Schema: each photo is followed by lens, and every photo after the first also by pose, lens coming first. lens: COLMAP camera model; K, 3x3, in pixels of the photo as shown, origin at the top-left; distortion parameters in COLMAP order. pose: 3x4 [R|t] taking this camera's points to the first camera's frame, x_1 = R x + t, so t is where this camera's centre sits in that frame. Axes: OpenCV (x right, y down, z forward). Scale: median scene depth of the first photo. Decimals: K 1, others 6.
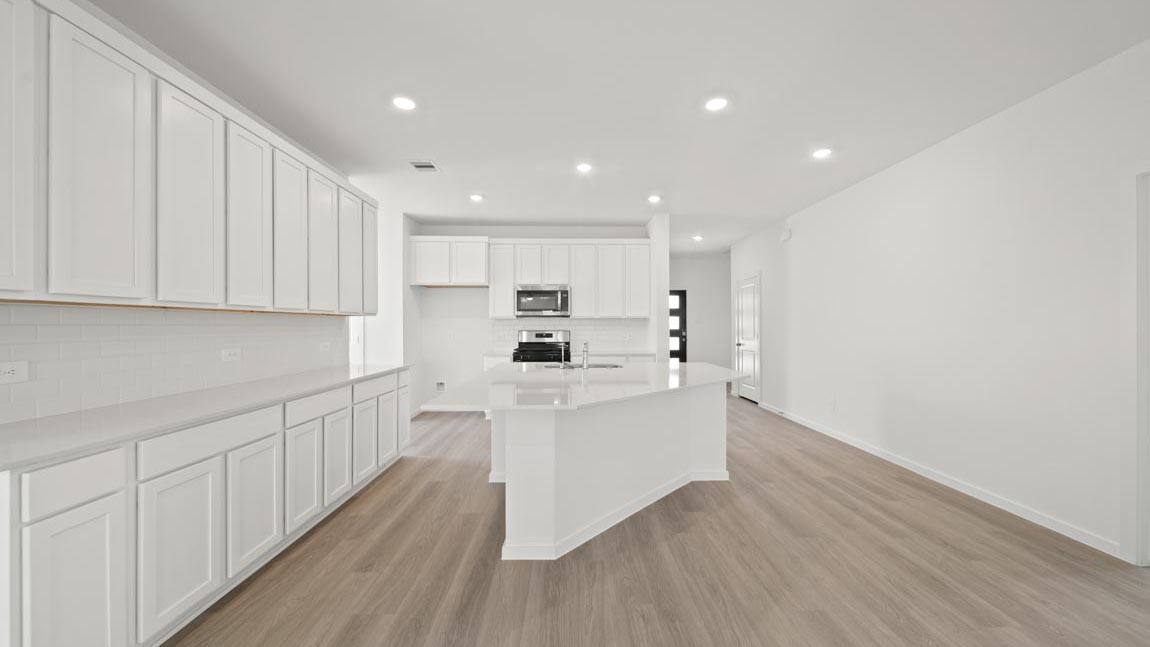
lens RADIAL K [[401.5, 0, 575.7], [0, 401.5, 327.3], [0, 0, 1]] dist [-0.000552, -0.000037]
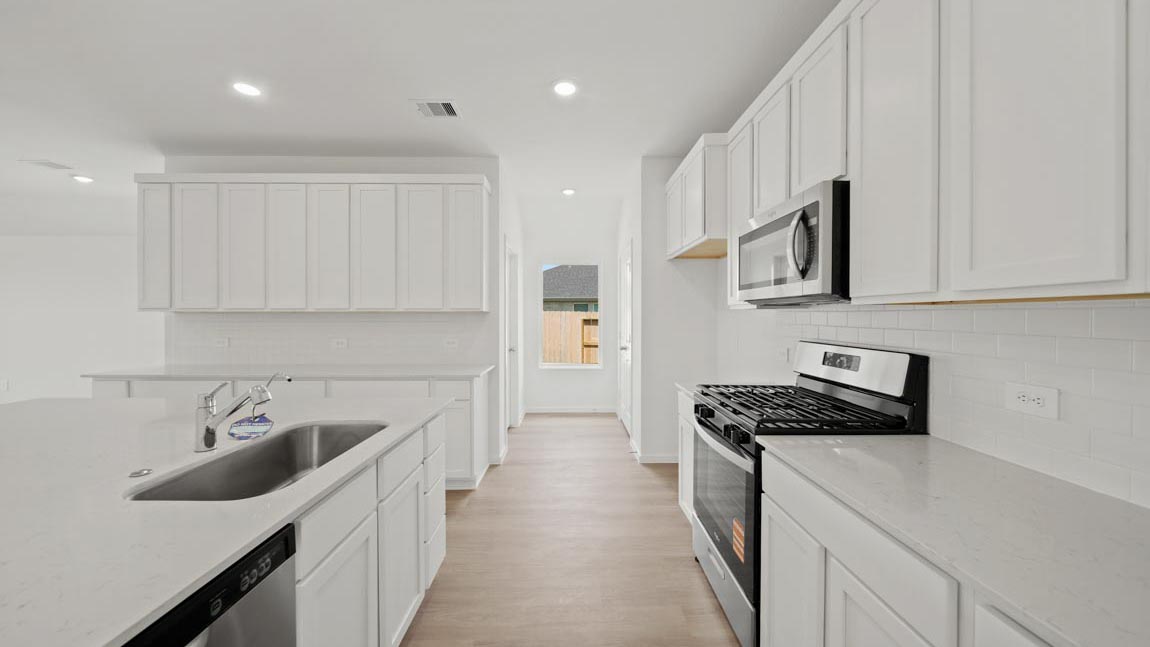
lens RADIAL K [[409.1, 0, 575.3], [0, 409.1, 318.6], [0, 0, 1]] dist [0.000802, -0.002895]
pose [[0.006847, 0.009484, -0.999932, 0.252288], [-0.005160, 0.999942, 0.009449, -0.015172], [0.999963, 0.005095, 0.006896, 0.833675]]
